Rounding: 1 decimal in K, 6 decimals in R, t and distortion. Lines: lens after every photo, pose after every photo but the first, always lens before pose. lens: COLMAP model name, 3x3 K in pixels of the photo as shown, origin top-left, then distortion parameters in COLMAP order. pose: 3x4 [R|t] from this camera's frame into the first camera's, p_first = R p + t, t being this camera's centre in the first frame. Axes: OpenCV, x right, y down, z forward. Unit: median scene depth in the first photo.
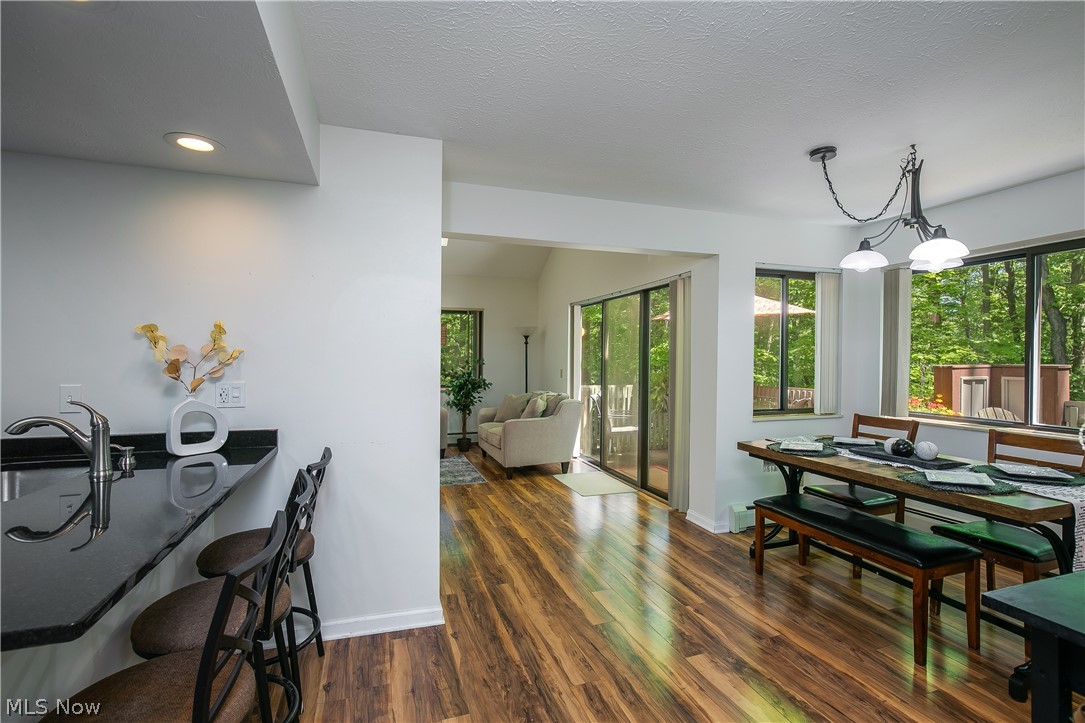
lens RADIAL K [[497.5, 0, 544.3], [0, 497.5, 364.4], [0, 0, 1]] dist [-0.019004, 0.000310]
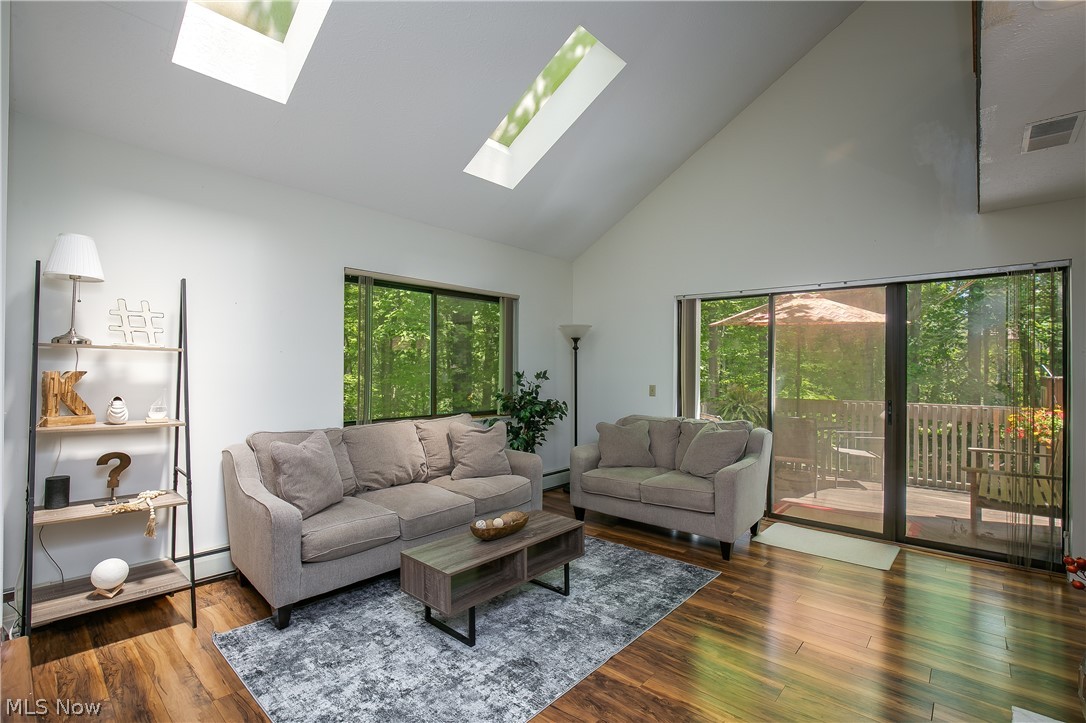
lens RADIAL K [[498.0, 0, 544.8], [0, 498.0, 364.4], [0, 0, 1]] dist [-0.019004, 0.000310]
pose [[0.870183, 0.004899, 0.492704, -0.902667], [0.003398, 0.999867, -0.015944, -0.017911], [-0.492717, 0.015549, 0.870051, 0.848200]]
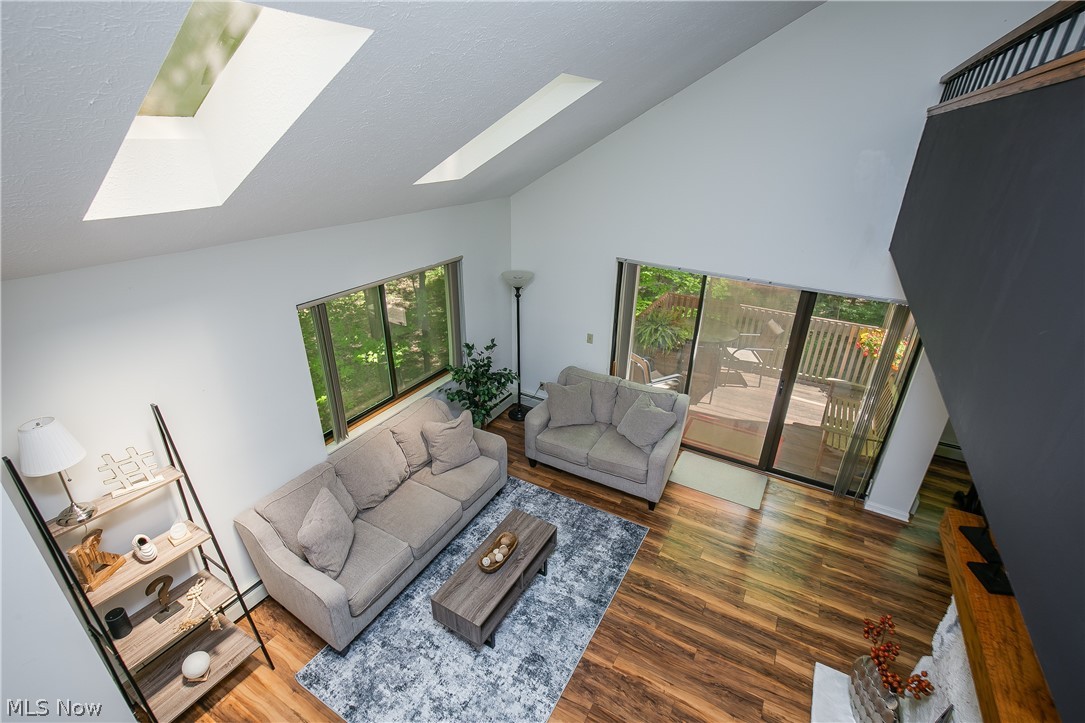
lens RADIAL K [[498.8, 0, 544.8], [0, 498.8, 360.2], [0, 0, 1]] dist [-0.021033, 0.000347]
pose [[0.744924, -0.273423, 0.608545, -1.015187], [-0.005729, 0.909503, 0.415658, -0.555490], [-0.667124, -0.313120, 0.675945, 0.946168]]
